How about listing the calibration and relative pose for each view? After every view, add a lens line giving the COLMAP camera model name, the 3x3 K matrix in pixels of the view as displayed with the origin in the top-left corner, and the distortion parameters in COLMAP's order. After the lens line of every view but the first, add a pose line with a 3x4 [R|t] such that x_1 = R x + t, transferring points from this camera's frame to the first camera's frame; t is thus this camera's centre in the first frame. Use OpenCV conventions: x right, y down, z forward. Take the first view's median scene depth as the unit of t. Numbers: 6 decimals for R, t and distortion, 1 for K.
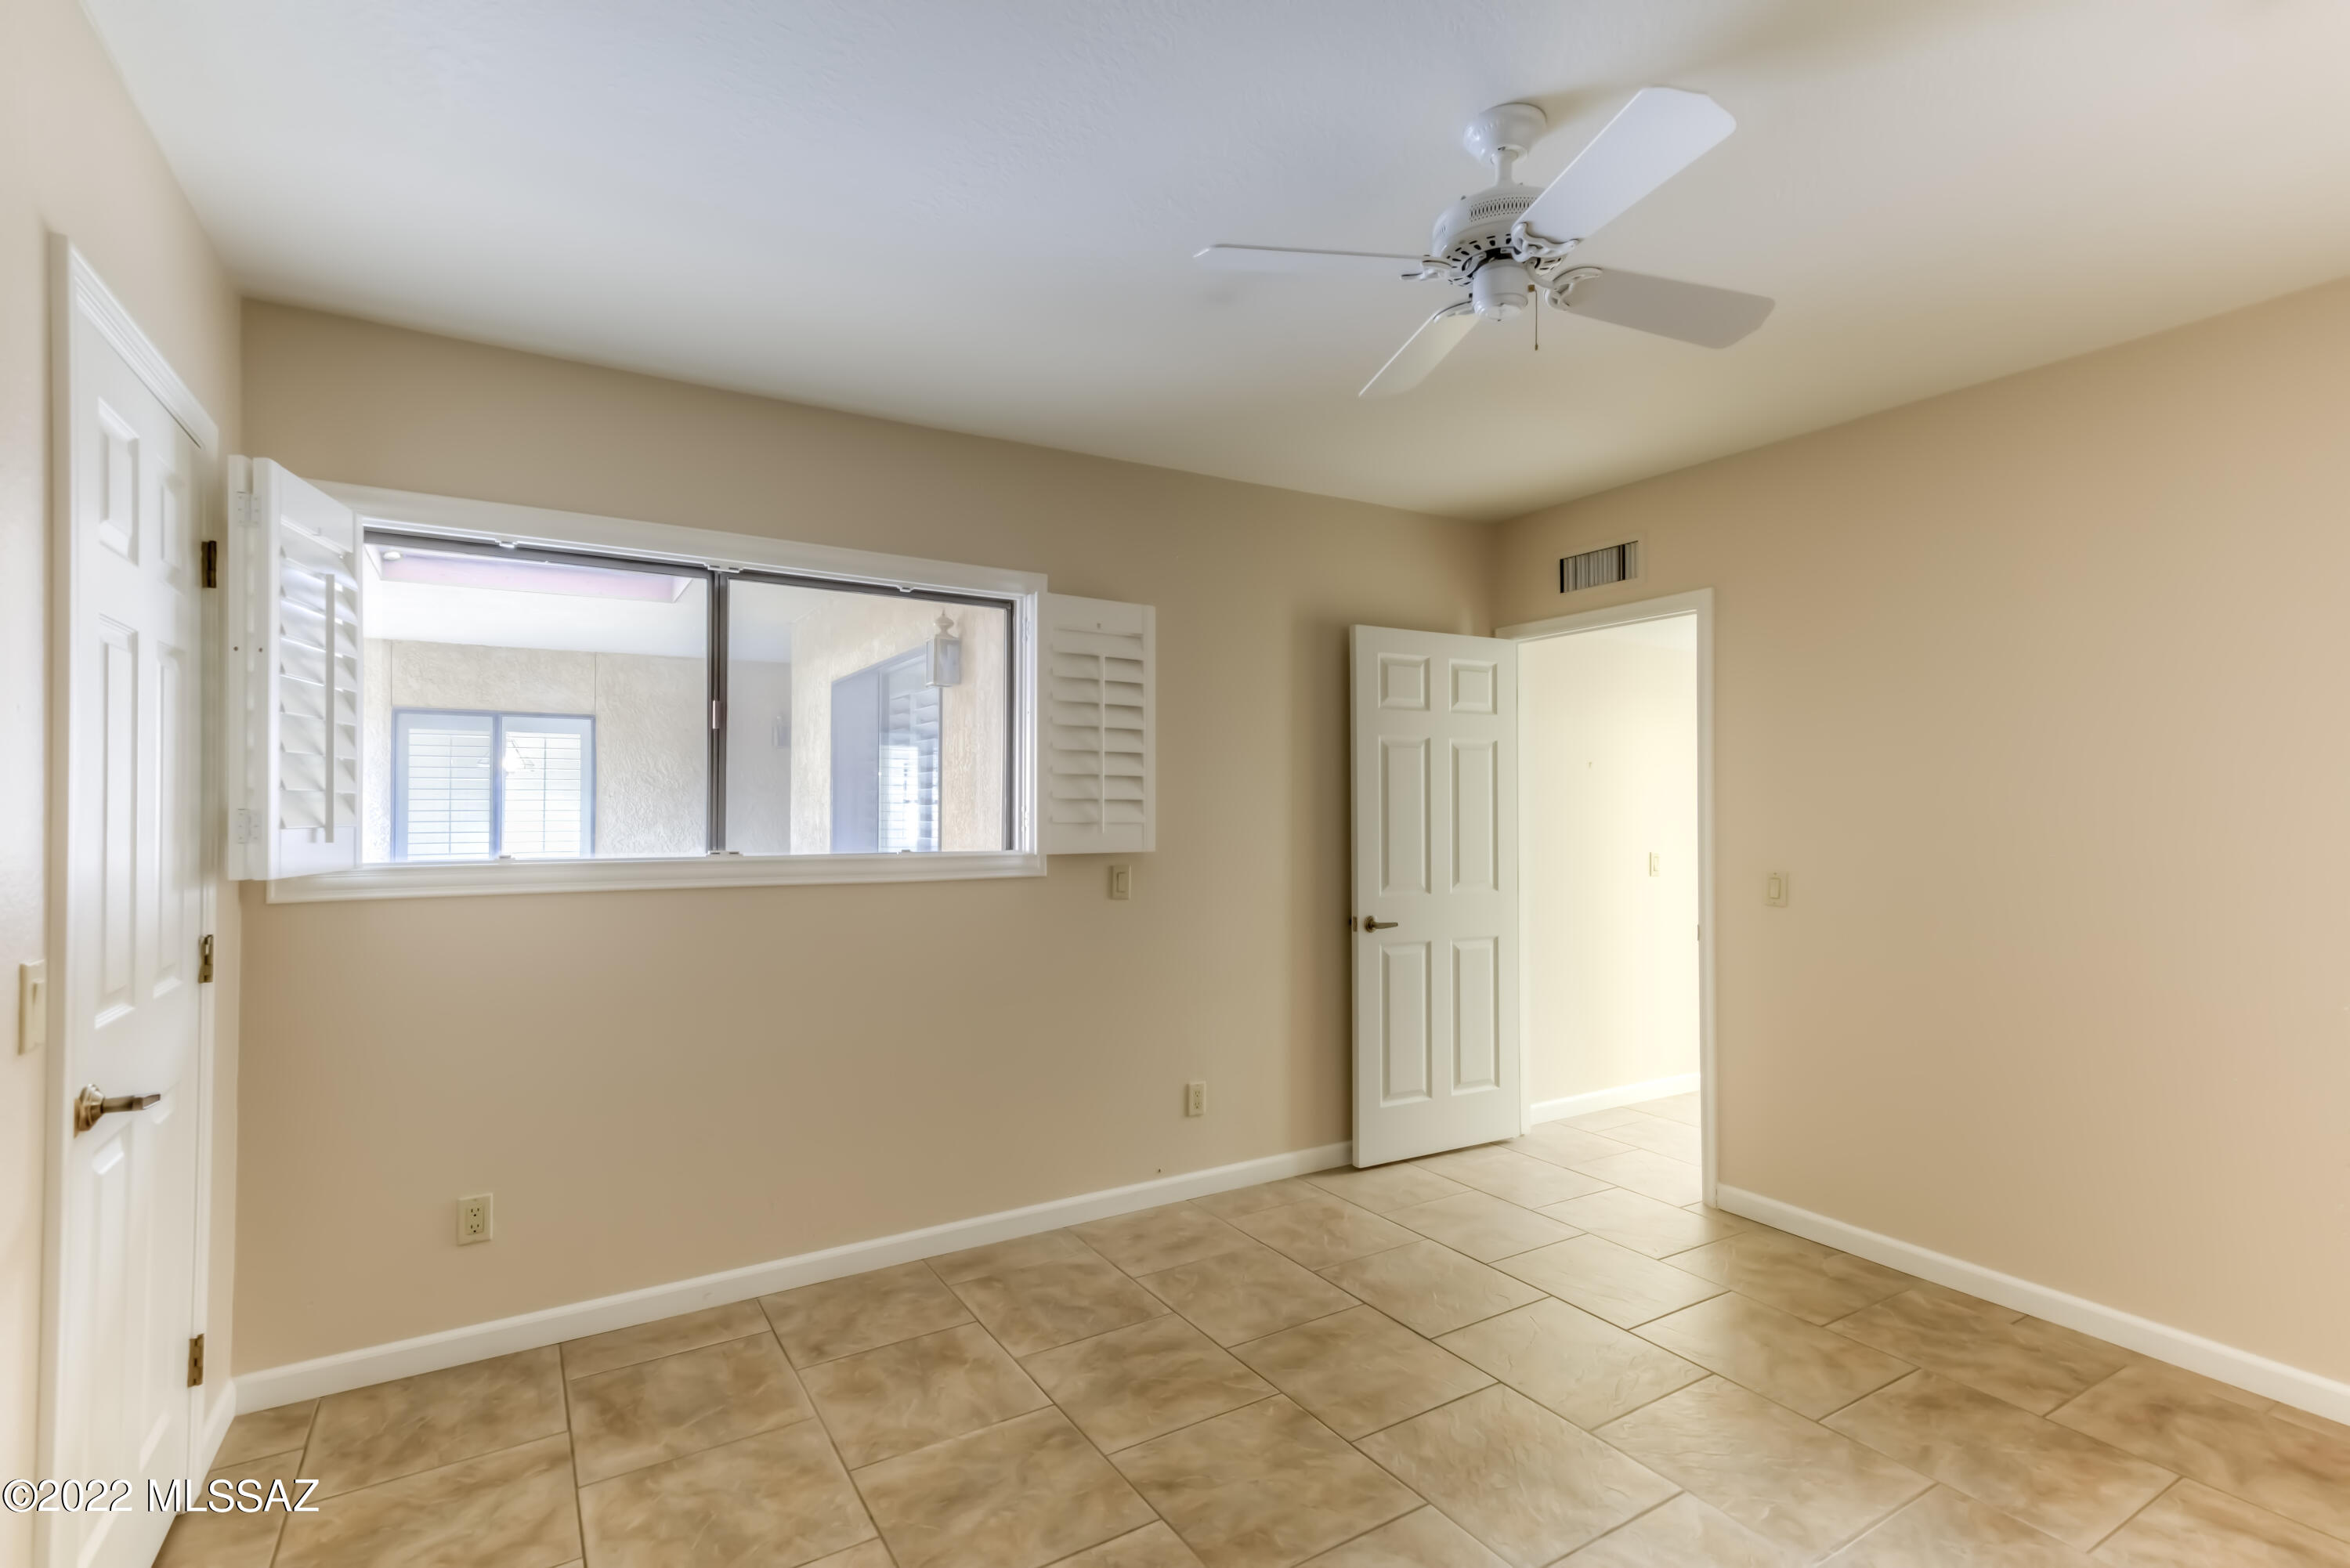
lens RADIAL K [[1105.9, 0, 1133.4], [0, 1105.9, 796.8], [0, 0, 1]] dist [0.020771, 0.000194]
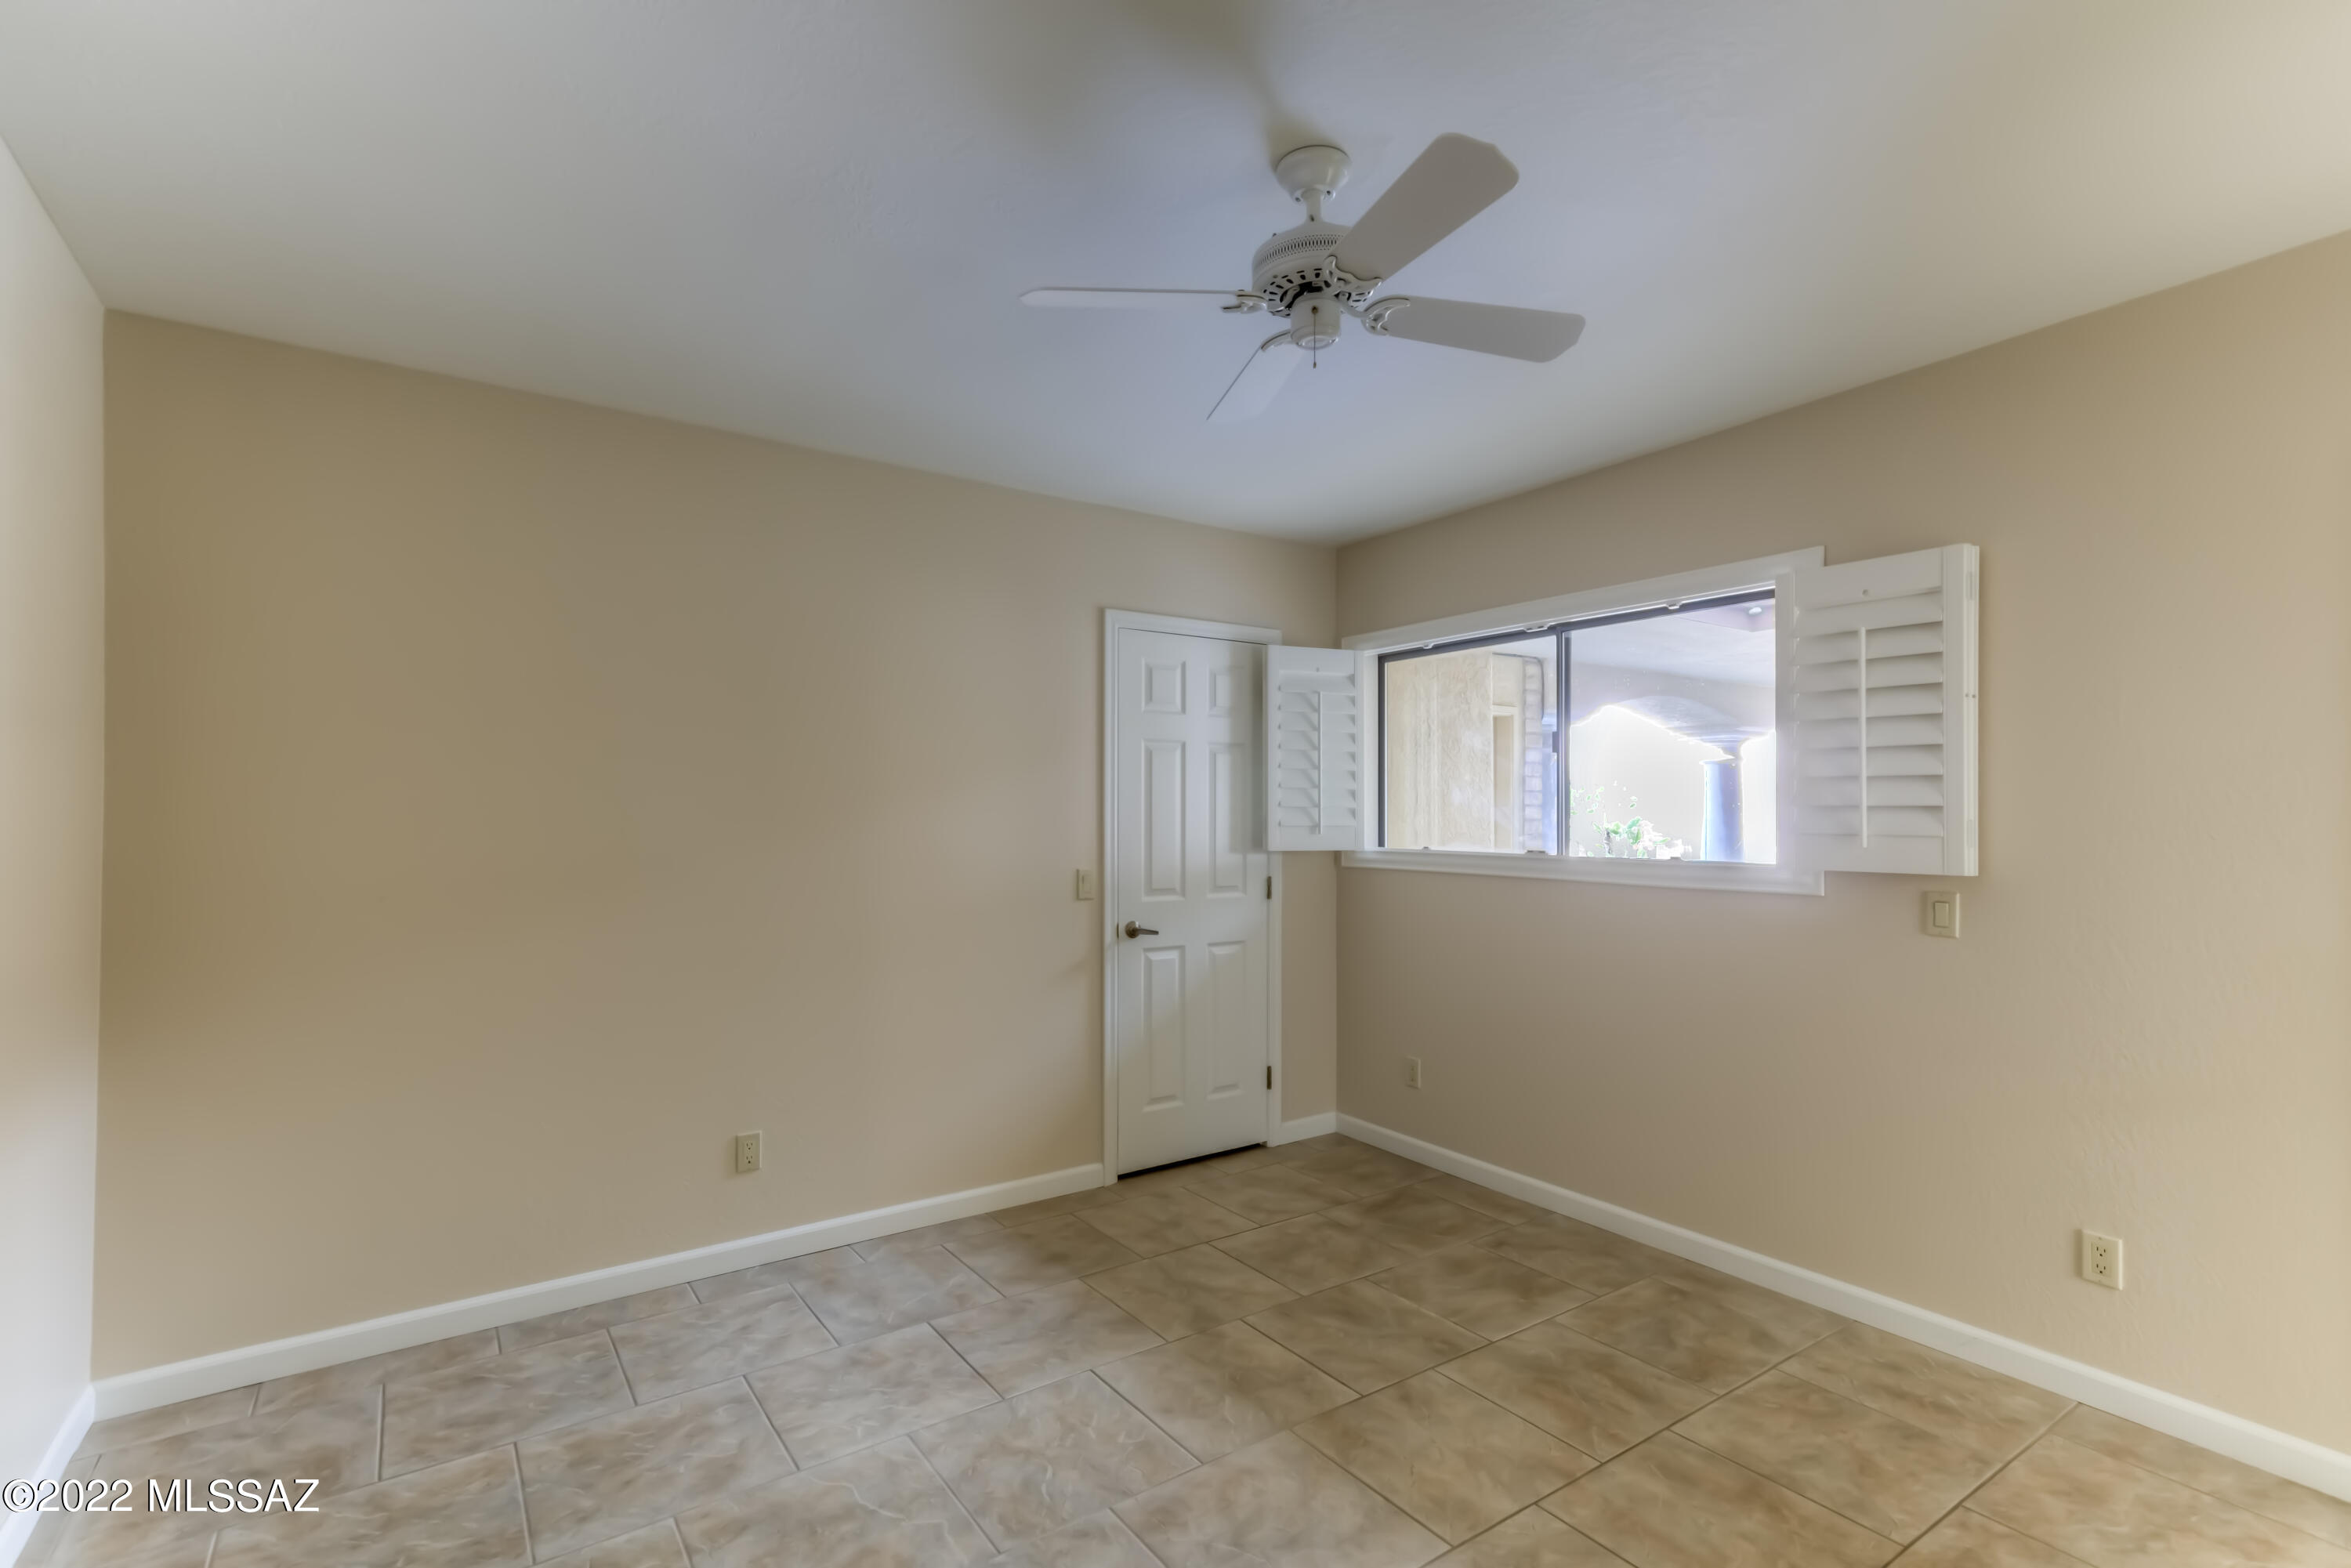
lens RADIAL K [[1106.4, 0, 1175.4], [0, 1106.4, 794.0], [0, 0, 1]] dist [0.020771, 0.000194]
pose [[0.041495, -0.020324, -0.998932, 0.890958], [0.006551, 0.999777, -0.020069, 0.007853], [0.999117, -0.005712, 0.041619, 0.533449]]
